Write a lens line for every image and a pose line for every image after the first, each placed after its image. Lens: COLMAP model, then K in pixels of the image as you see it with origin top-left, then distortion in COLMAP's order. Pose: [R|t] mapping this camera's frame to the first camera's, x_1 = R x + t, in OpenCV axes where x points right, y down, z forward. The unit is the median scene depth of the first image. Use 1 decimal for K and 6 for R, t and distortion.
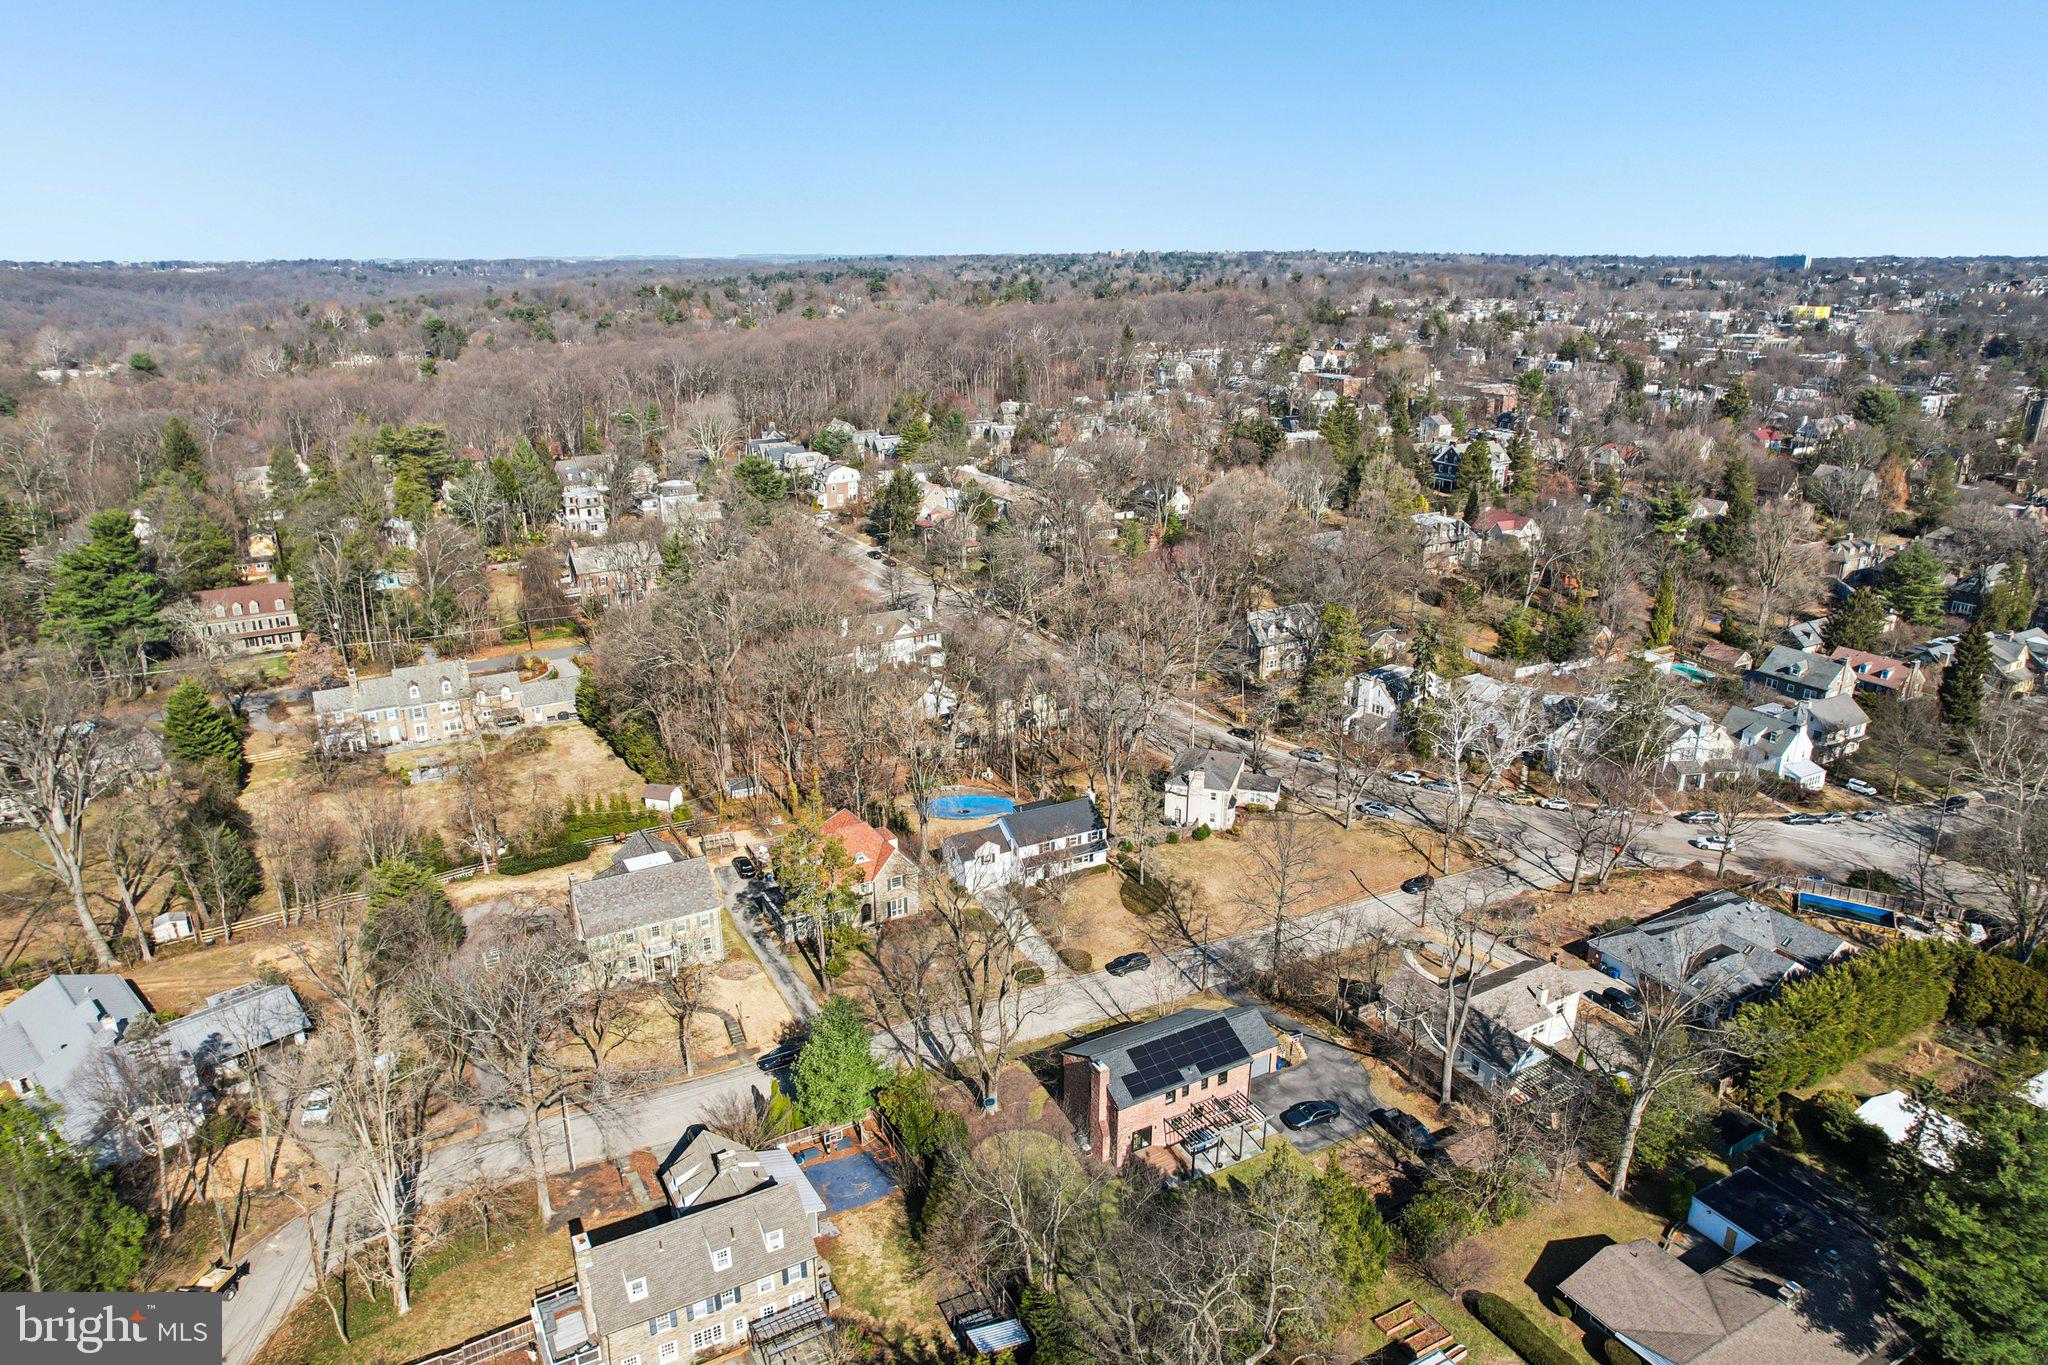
lens RADIAL K [[1303.9, 0, 1024.0], [0, 1303.9, 682.5], [0, 0, 1]] dist [-0.070229, 0.053395]
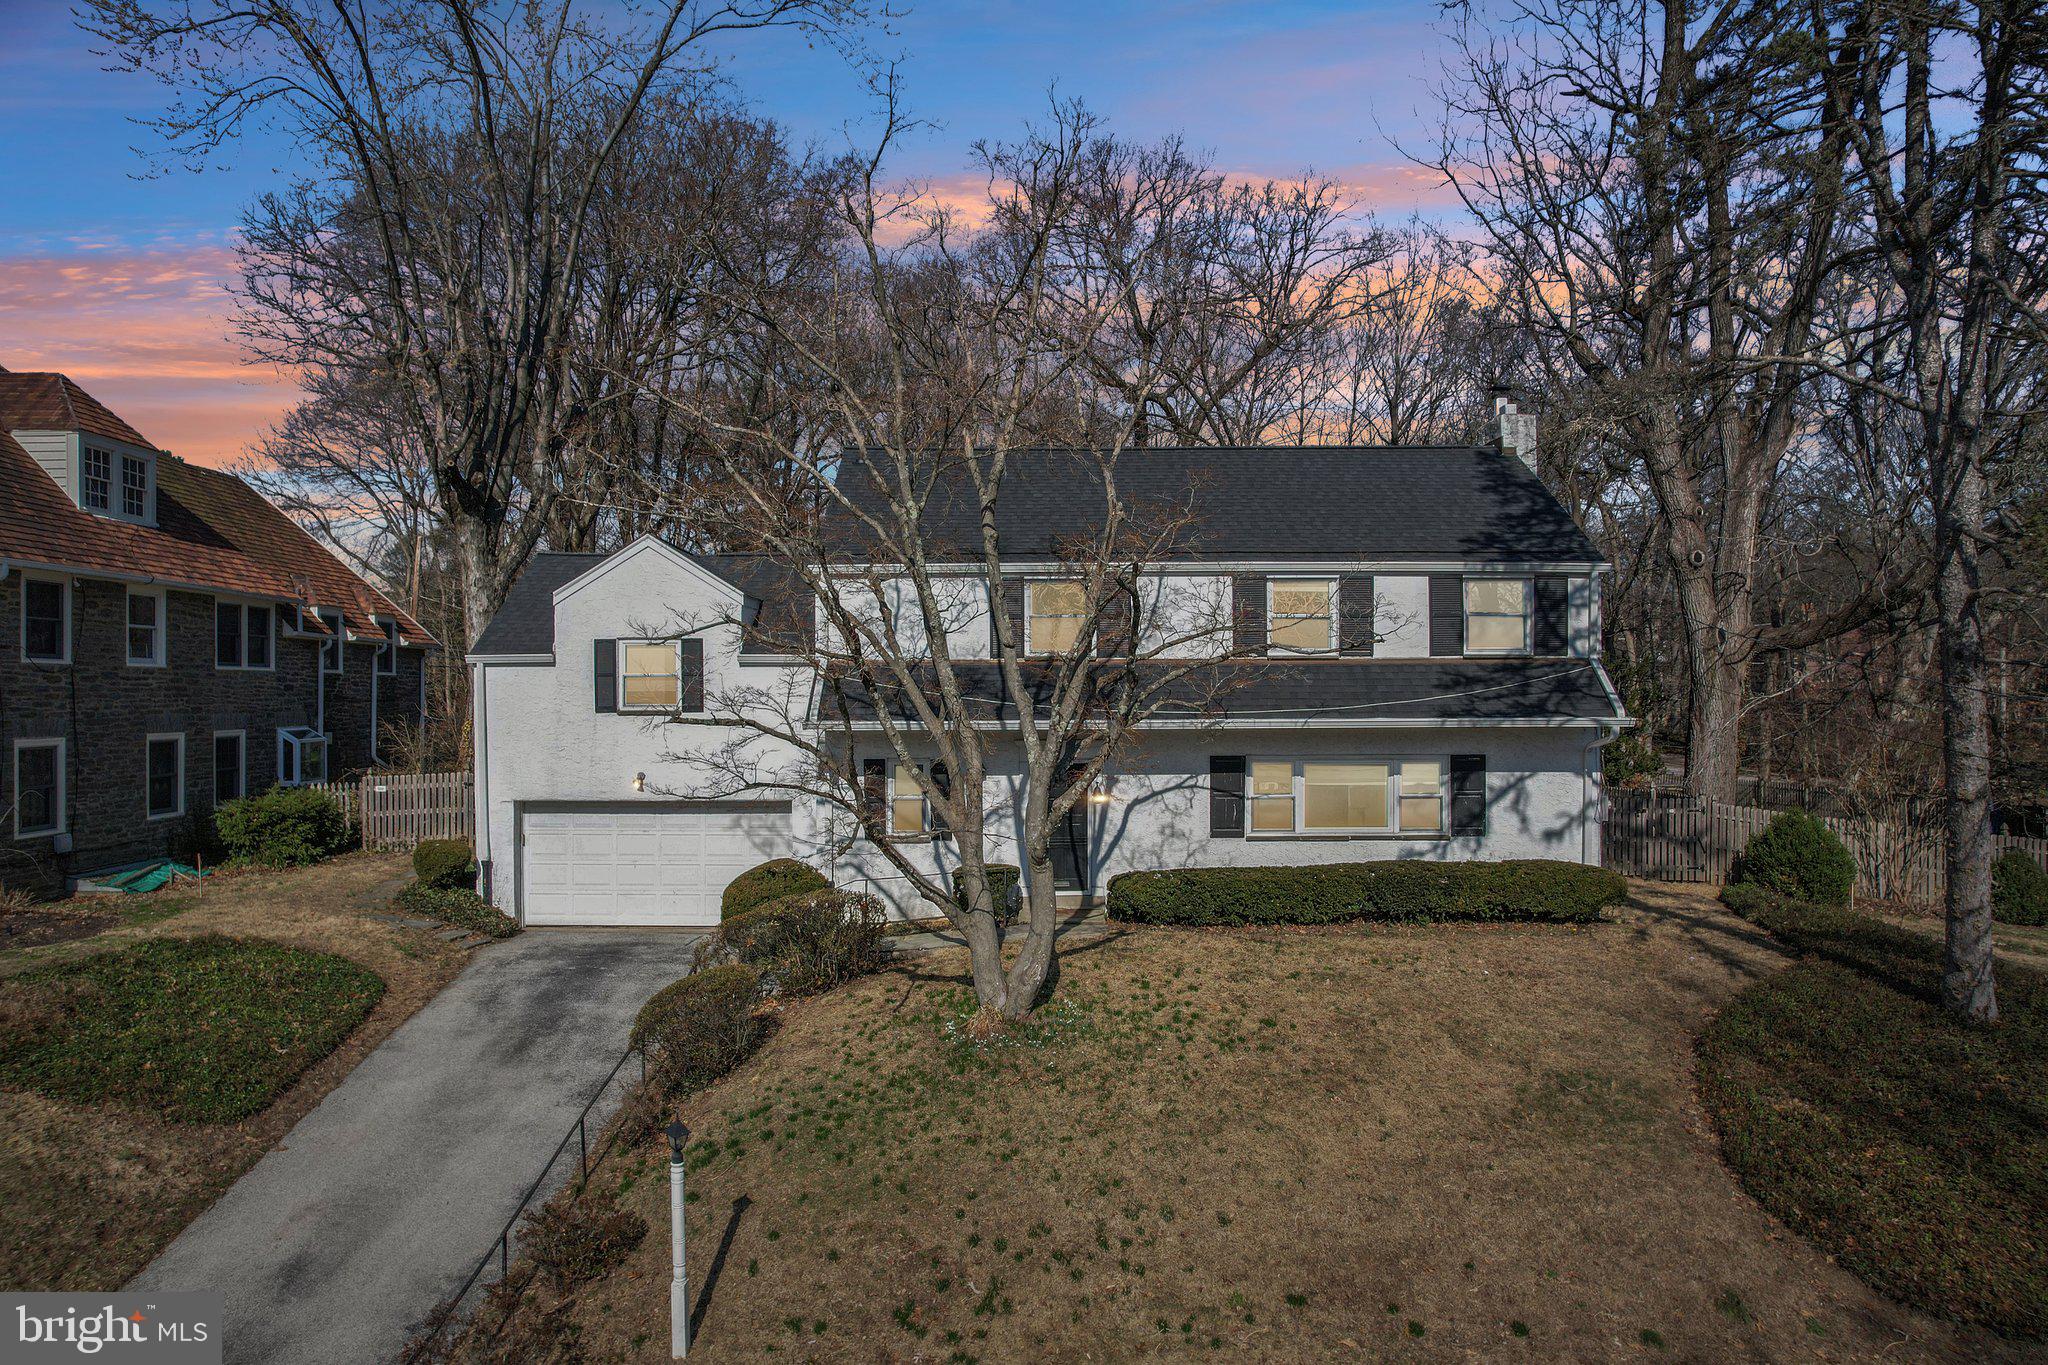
lens RADIAL K [[1319.9, 0, 1024.0], [0, 1319.9, 682.5], [0, 0, 1]] dist [-0.037582, 0.002308]
pose [[0.882605, -0.006156, -0.470075, 0.067374], [-0.143222, 0.948861, -0.281338, 0.150170], [0.447768, 0.315635, 0.836587, 0.787849]]
